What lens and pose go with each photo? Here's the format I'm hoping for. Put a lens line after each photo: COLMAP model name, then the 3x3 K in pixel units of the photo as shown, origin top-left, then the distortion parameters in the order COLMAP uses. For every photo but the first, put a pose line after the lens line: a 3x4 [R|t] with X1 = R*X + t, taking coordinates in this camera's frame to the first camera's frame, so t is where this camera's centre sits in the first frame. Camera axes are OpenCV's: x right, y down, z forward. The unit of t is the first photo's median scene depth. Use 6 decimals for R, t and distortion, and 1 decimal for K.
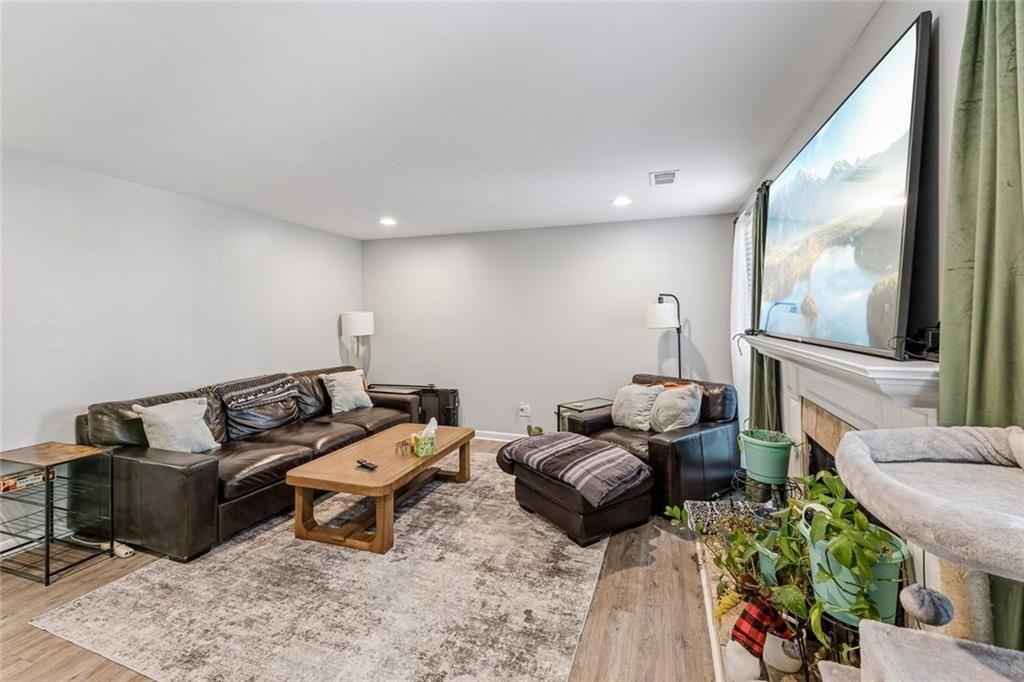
lens RADIAL K [[435.1, 0, 512.7], [0, 435.1, 321.7], [0, 0, 1]] dist [0.000539, 0.000137]
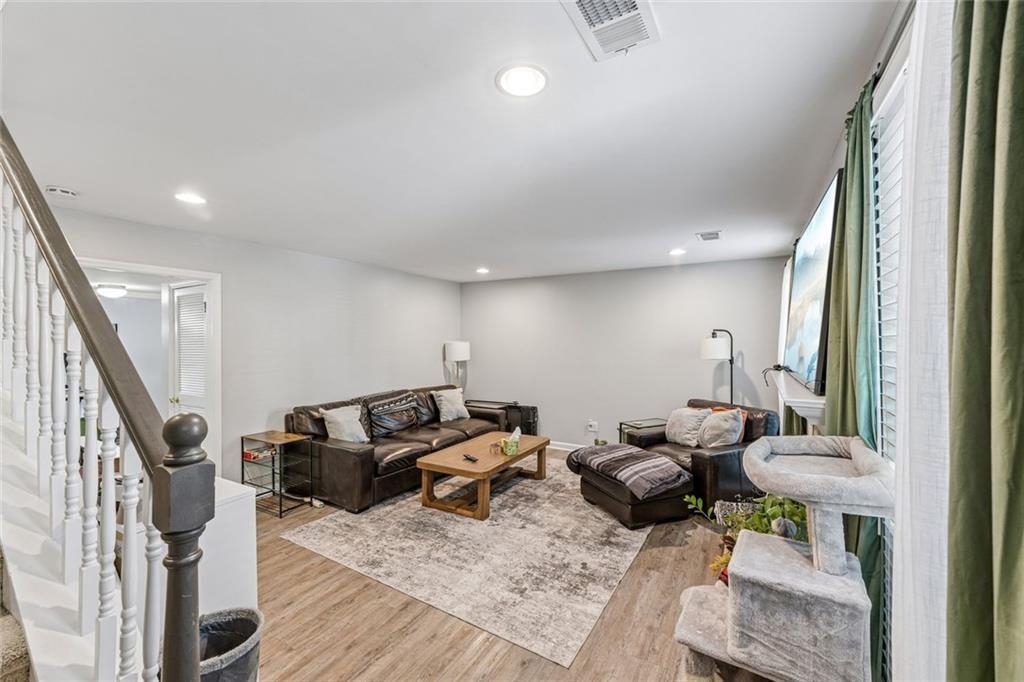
lens RADIAL K [[420.1, 0, 508.1], [0, 420.1, 344.9], [0, 0, 1]] dist [-0.000158, -0.000307]
pose [[0.980481, 0.007509, -0.196471, 0.041197], [-0.006749, 0.999967, 0.004539, -0.037151], [0.196498, -0.003125, 0.980499, -0.283935]]
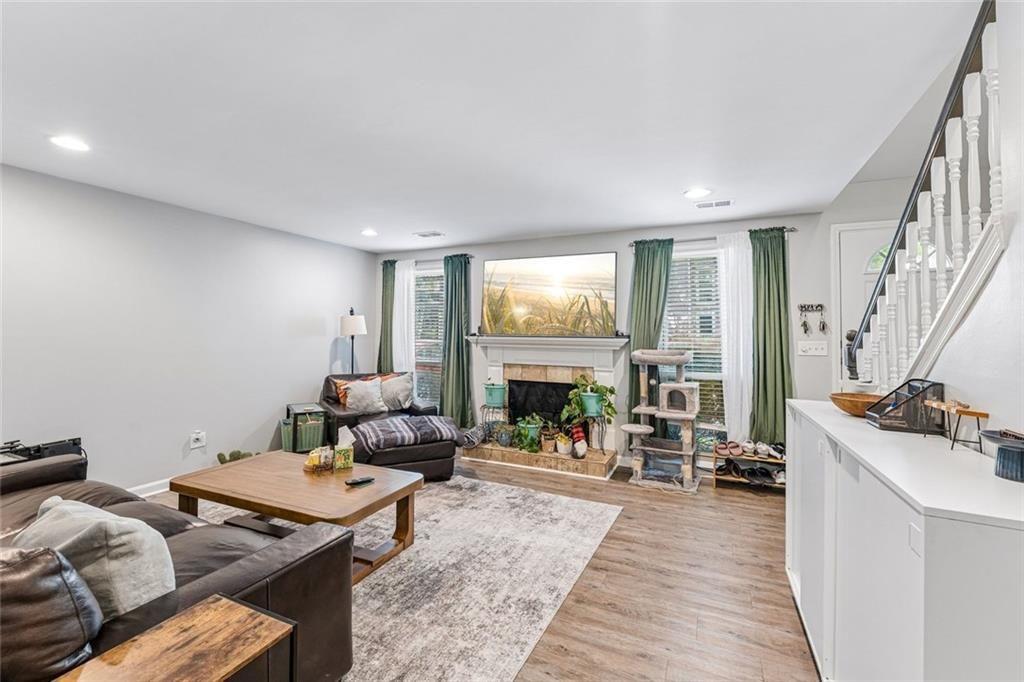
lens RADIAL K [[434.7, 0, 516.8], [0, 434.7, 347.4], [0, 0, 1]] dist [0.000046, -0.000040]
pose [[0.093821, -0.025432, 0.995264, -1.201188], [0.001511, 0.999676, 0.025402, 0.025736], [-0.995588, -0.000880, 0.093829, 0.590024]]
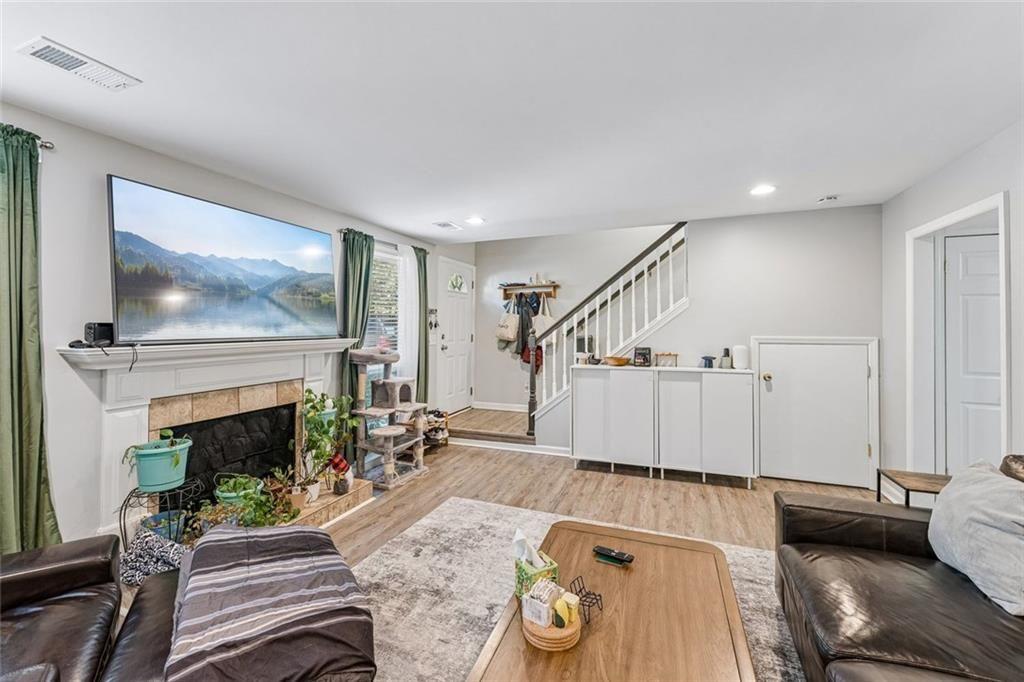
lens RADIAL K [[420.1, 0, 508.1], [0, 420.1, 344.9], [0, 0, 1]] dist [-0.000158, -0.000307]
pose [[-0.999095, 0.009407, 0.041486, -0.211679], [0.011675, 0.998430, 0.054787, -0.010019], [-0.040906, 0.055222, -0.997636, 1.597873]]
